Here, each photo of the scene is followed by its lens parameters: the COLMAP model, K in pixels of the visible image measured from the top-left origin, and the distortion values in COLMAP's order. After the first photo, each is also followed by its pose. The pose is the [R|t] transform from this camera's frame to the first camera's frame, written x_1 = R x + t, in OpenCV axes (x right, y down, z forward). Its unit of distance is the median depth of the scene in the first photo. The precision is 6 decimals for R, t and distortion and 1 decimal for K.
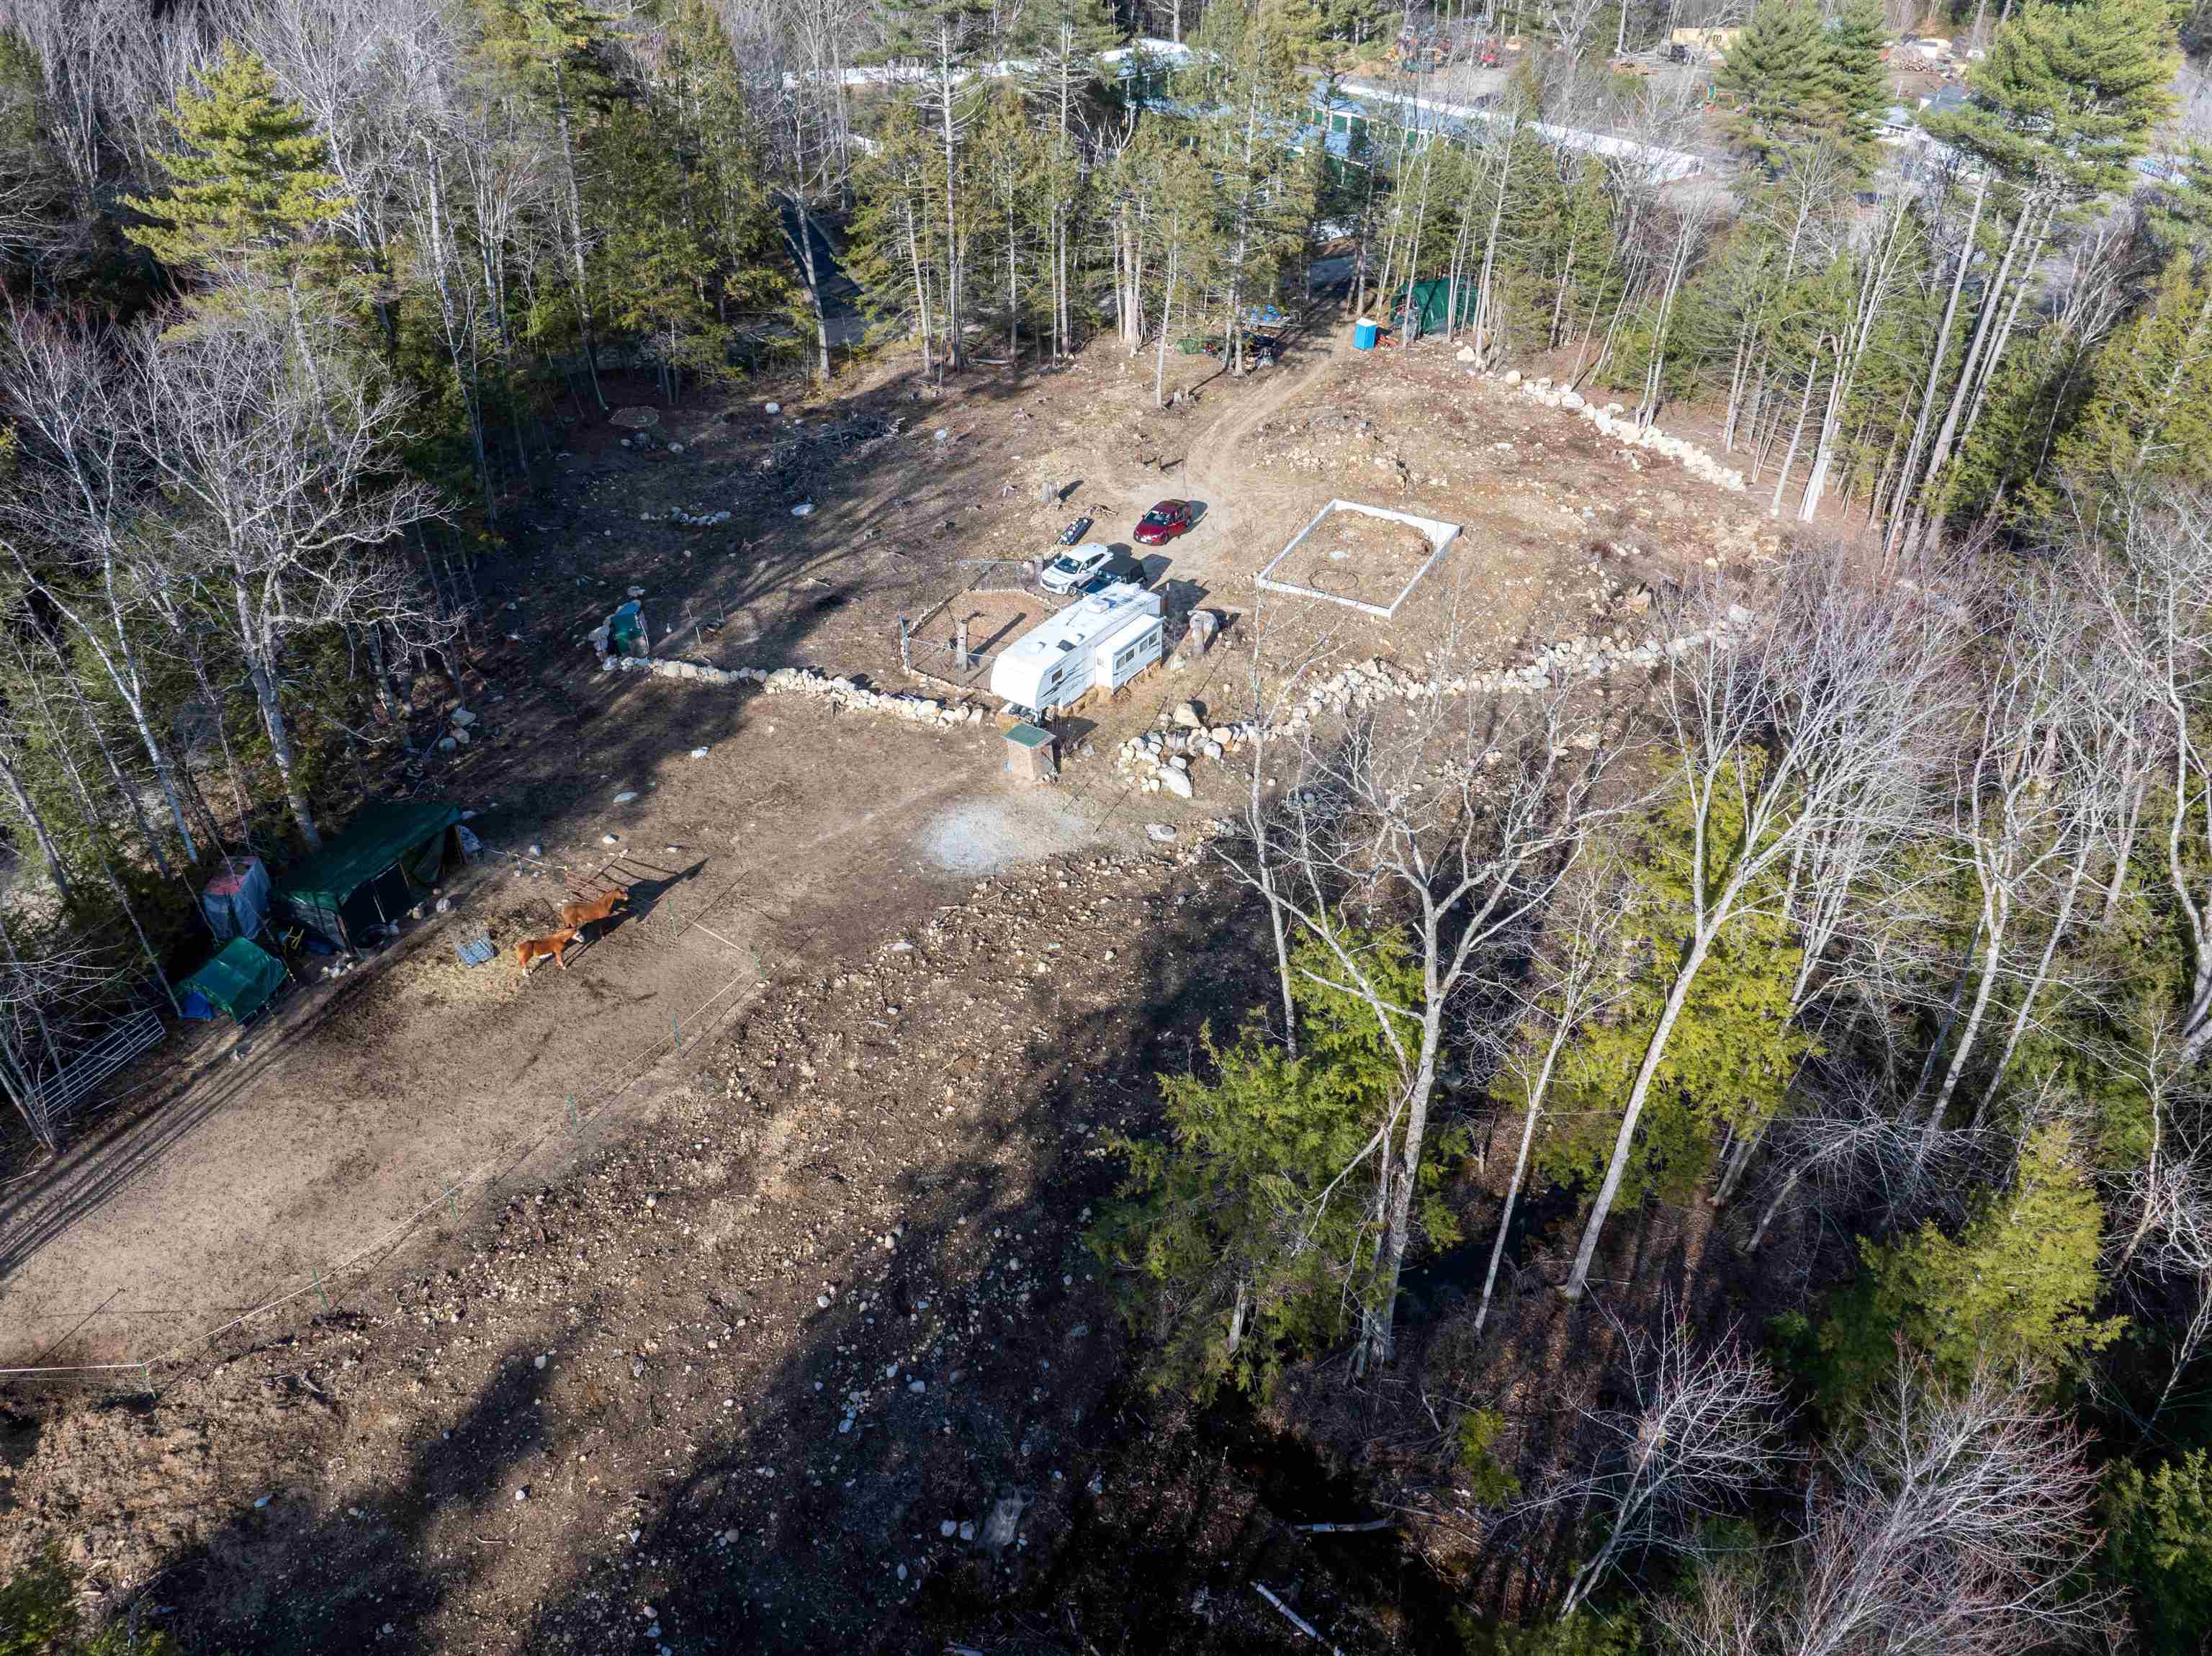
lens RADIAL K [[1548.0, 0, 1113.8], [0, 1548.0, 824.2], [0, 0, 1]] dist [-0.011826, -0.057603]
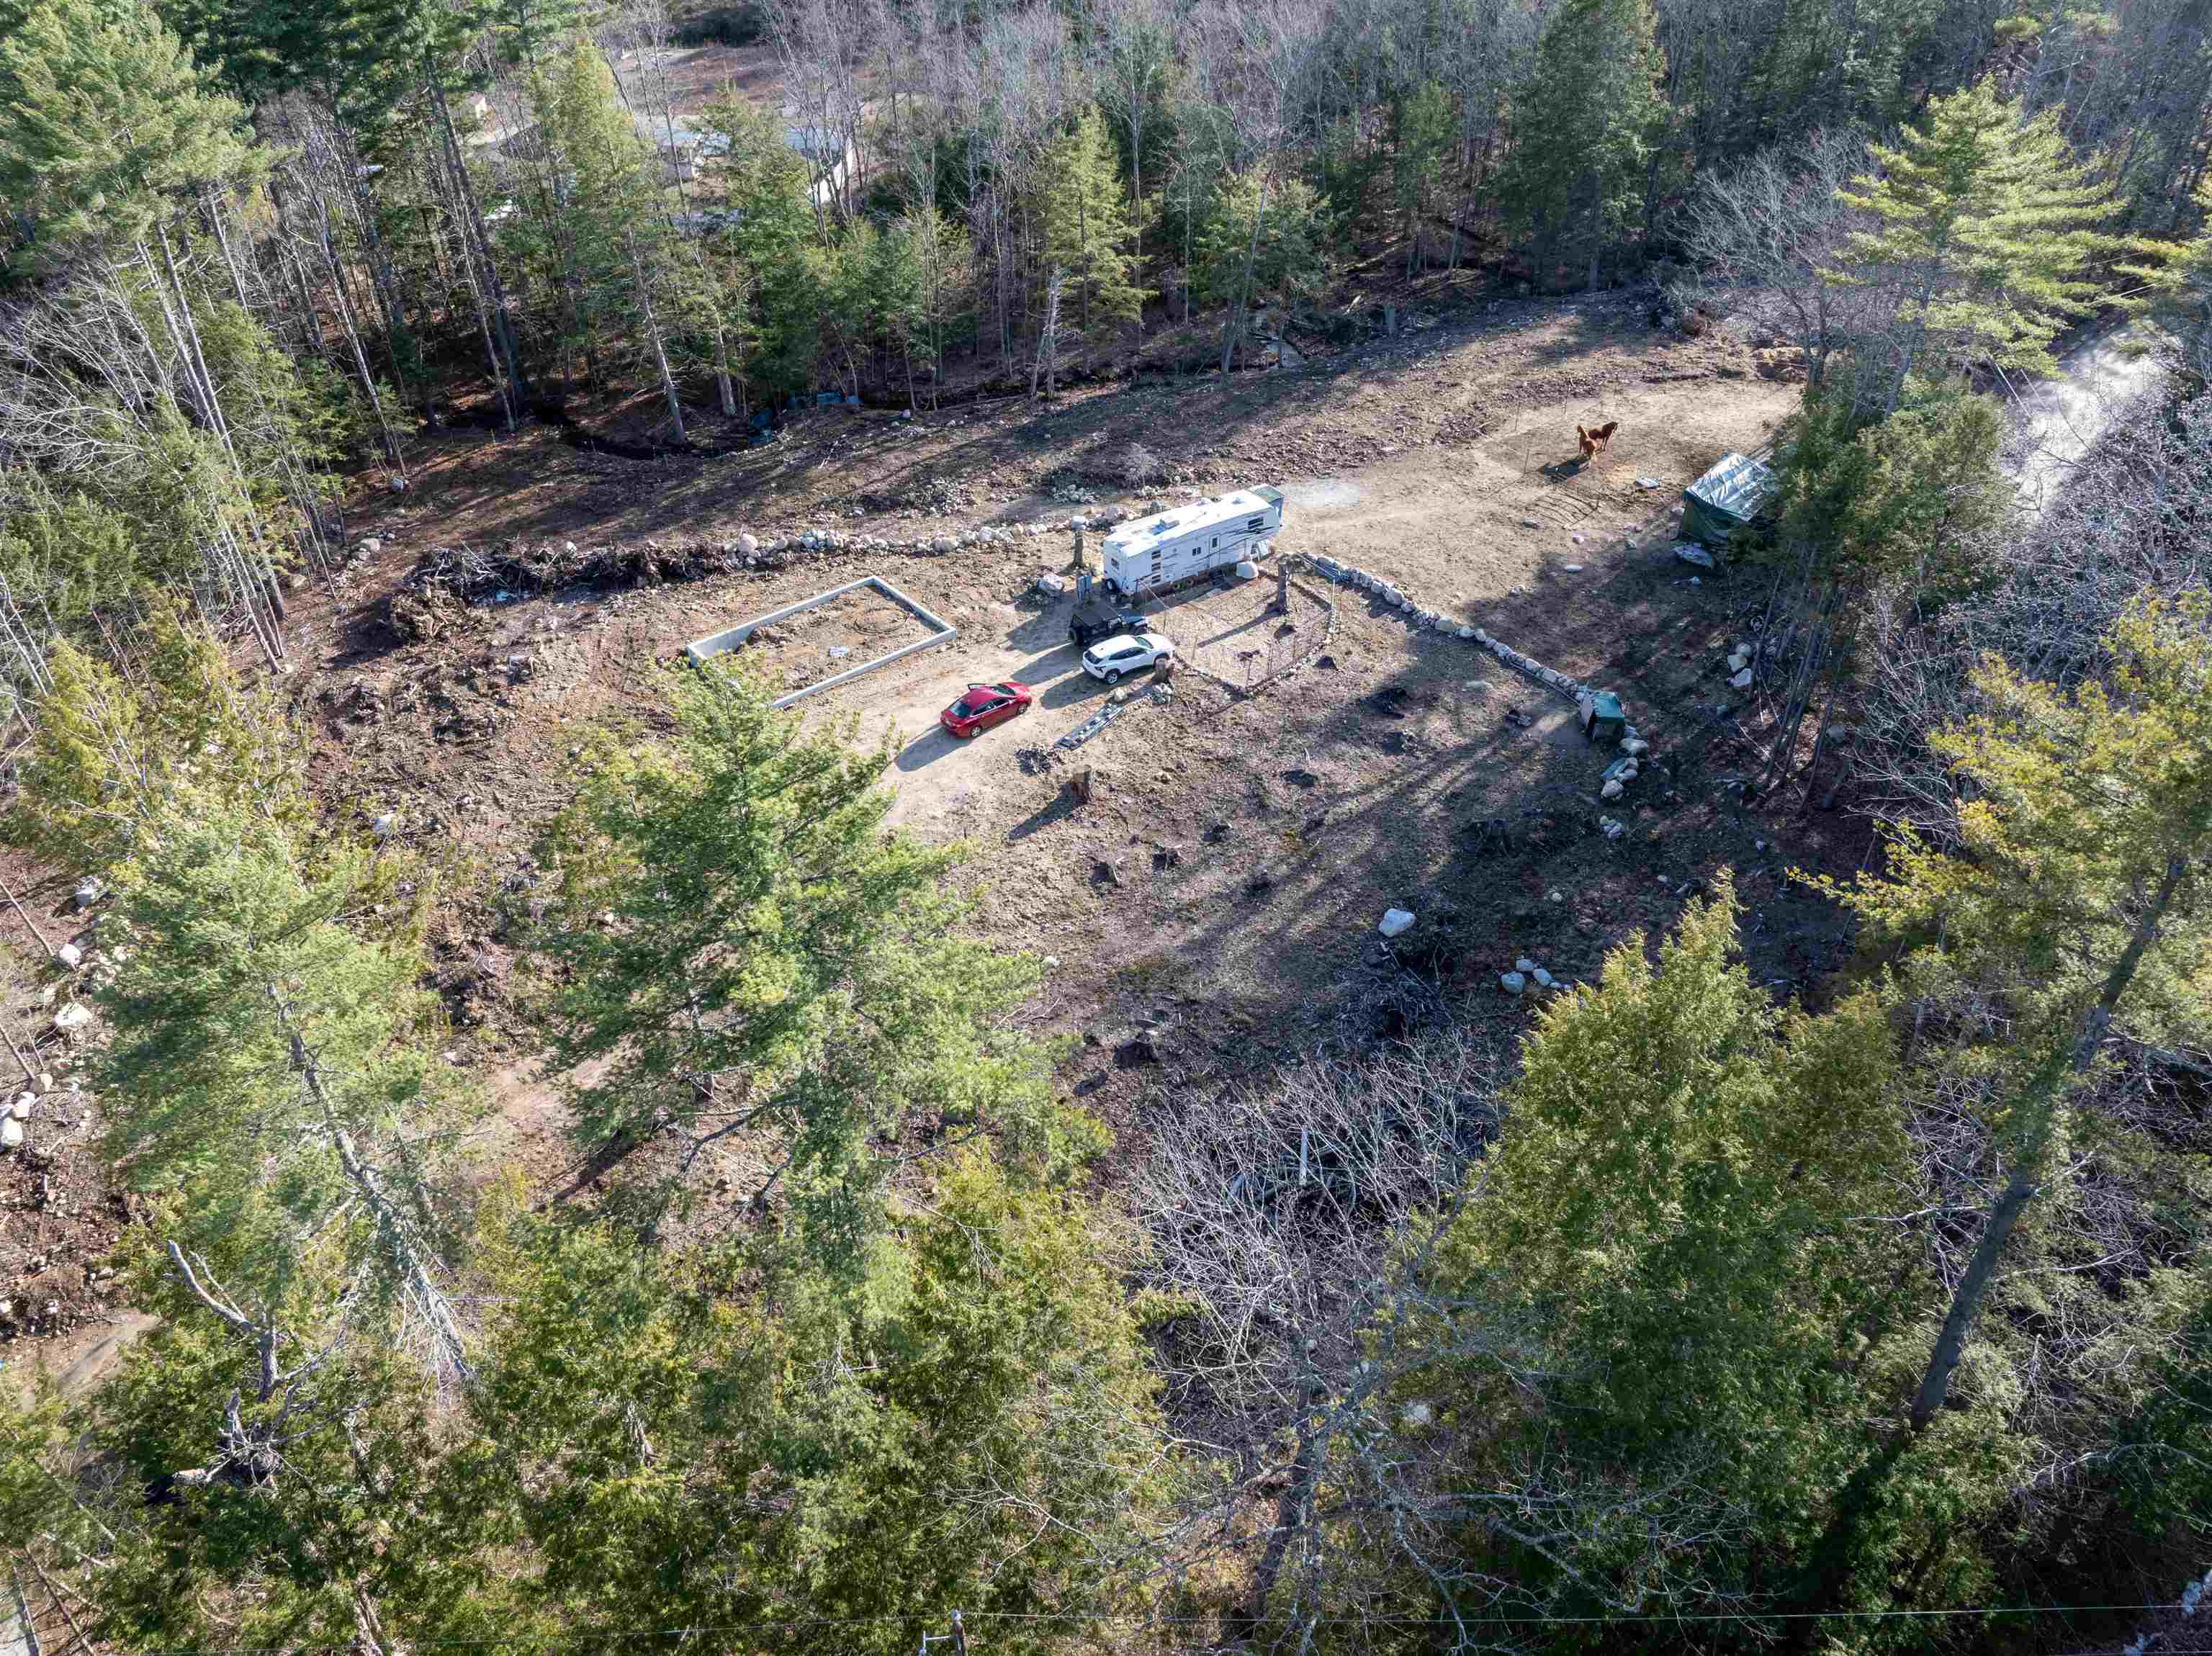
lens RADIAL K [[1548.0, 0, 1113.8], [0, 1548.0, 824.2], [0, 0, 1]] dist [-0.011826, -0.057603]
pose [[-0.928641, -0.231229, 0.290101, -0.355496], [0.216939, 0.295870, 0.930268, -1.149887], [-0.300937, 0.926819, -0.224595, 1.486240]]
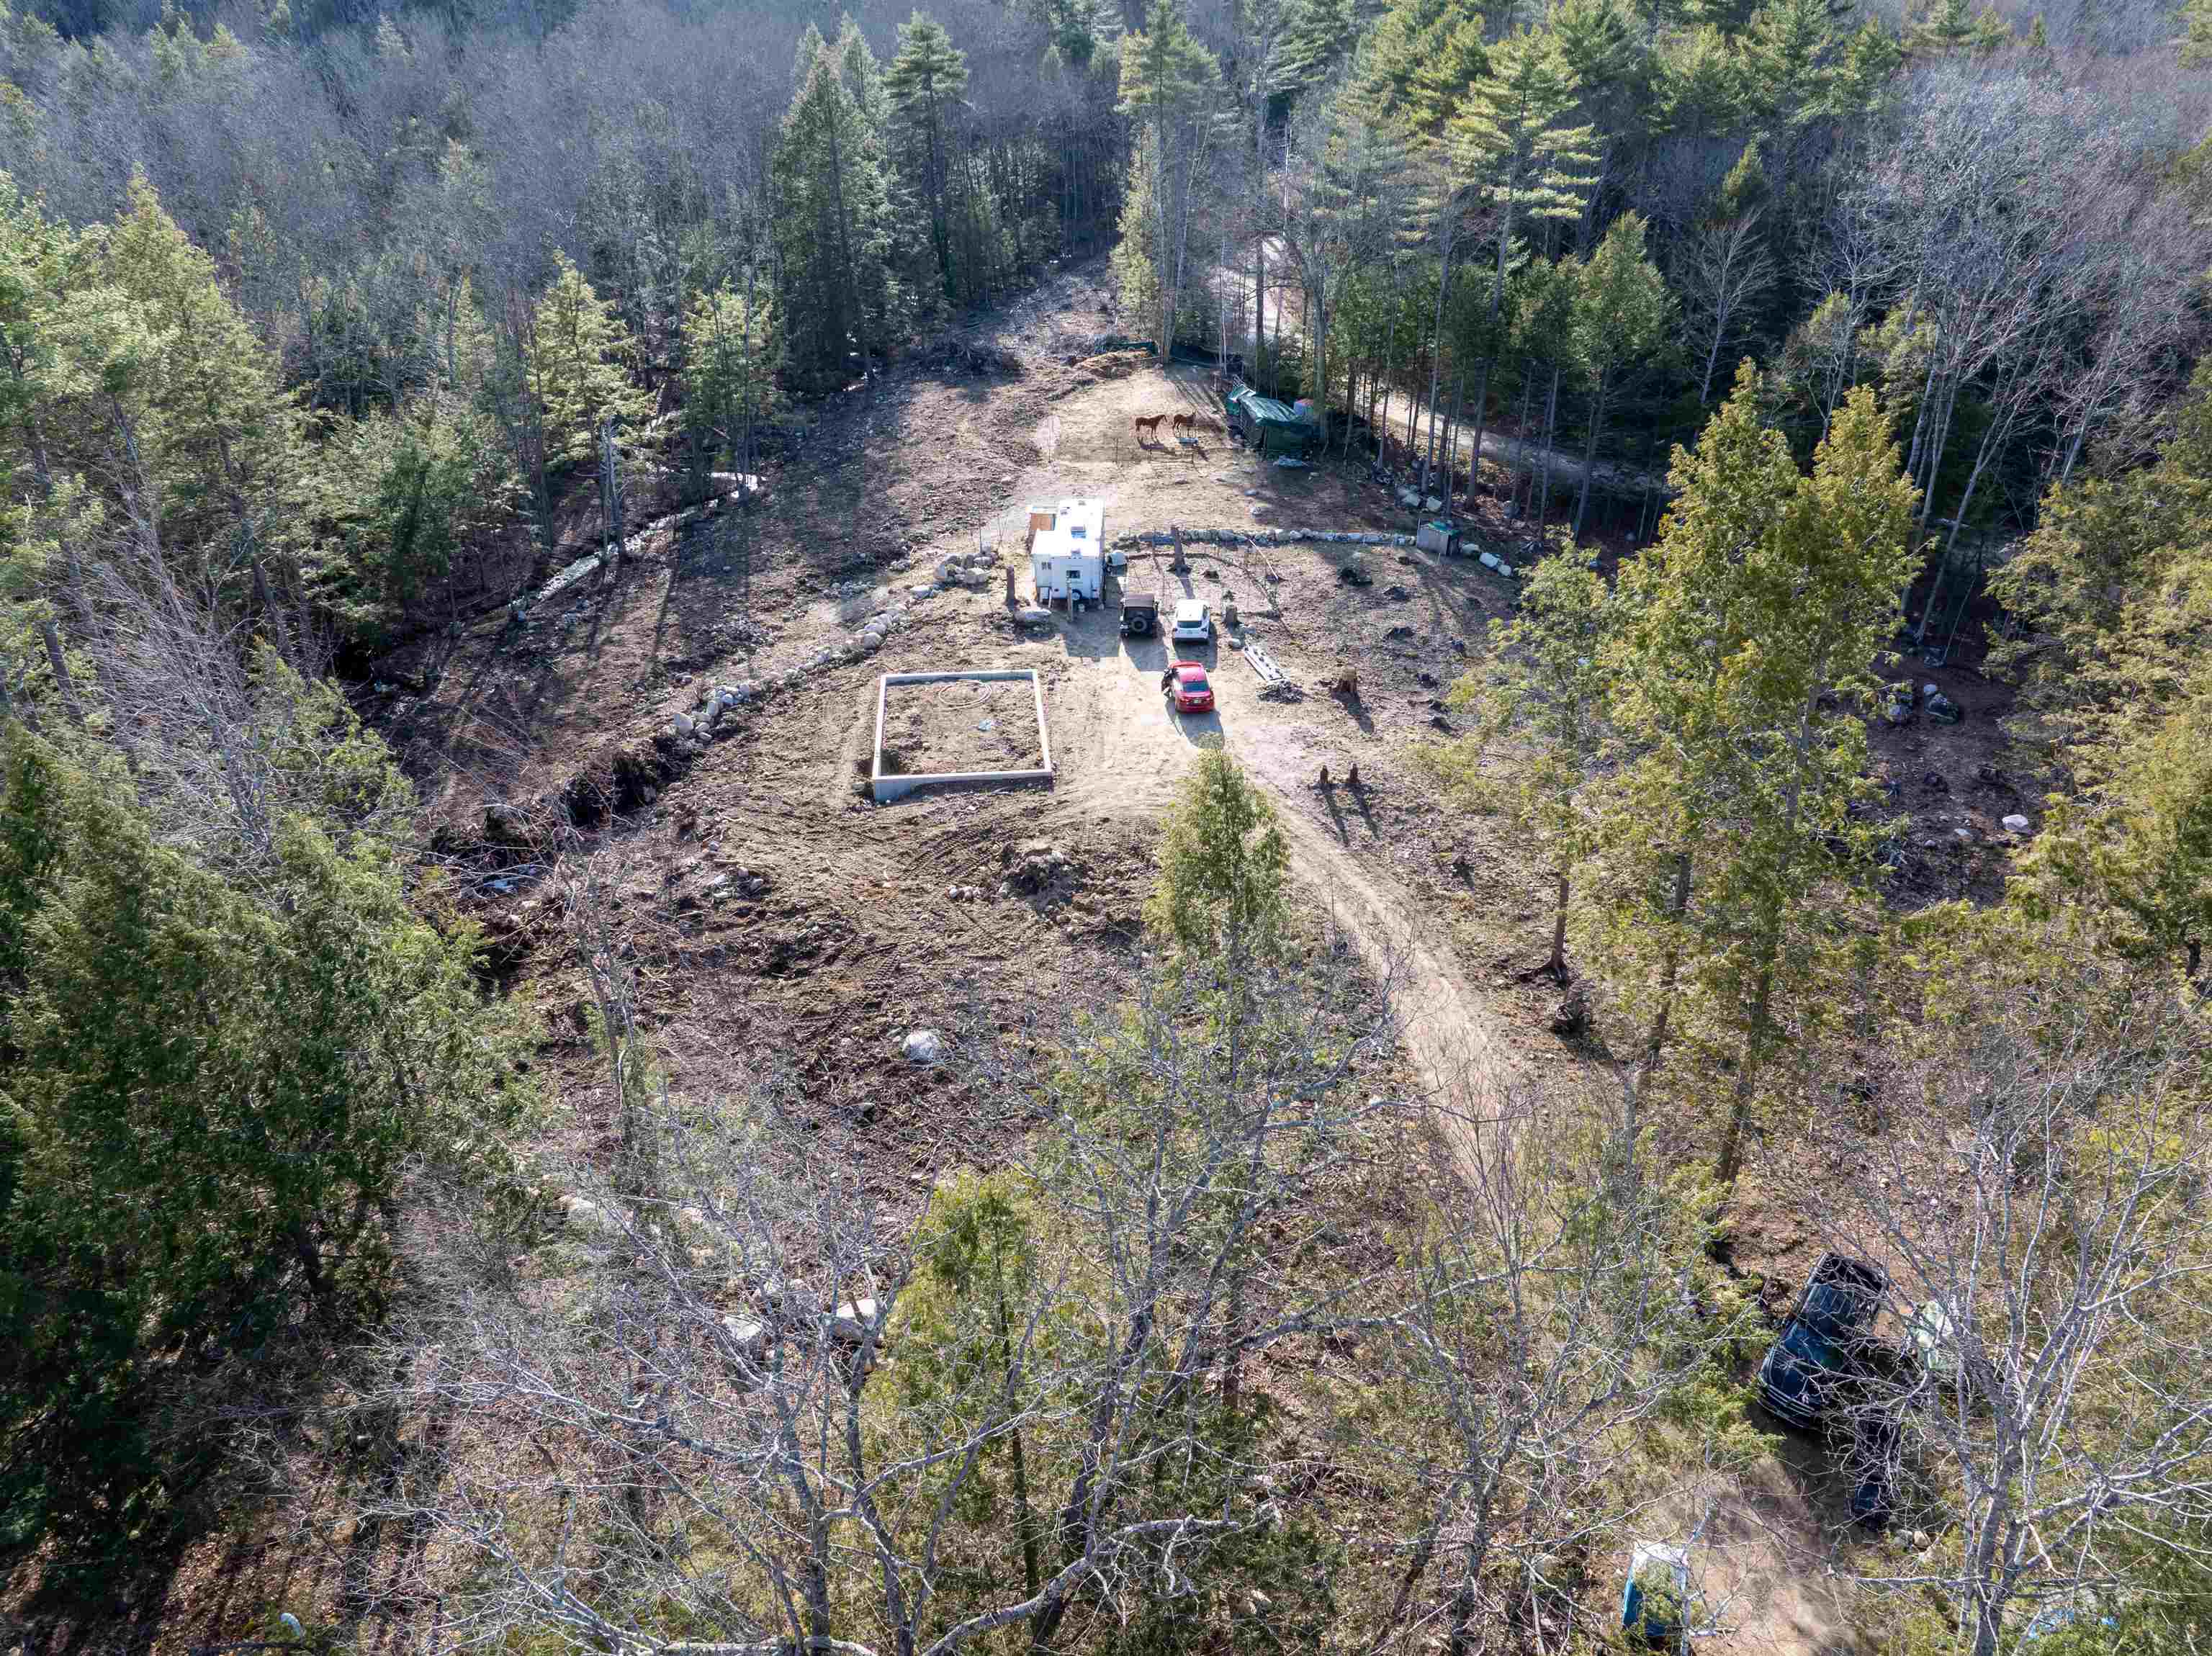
lens RADIAL K [[1548.0, 0, 1113.8], [0, 1548.0, 824.2], [0, 0, 1]] dist [-0.011826, -0.057603]
pose [[-0.834917, 0.260021, -0.485080, 0.603369], [-0.326796, 0.474962, 0.817078, -1.014711], [0.442852, 0.840714, -0.311580, 1.584364]]
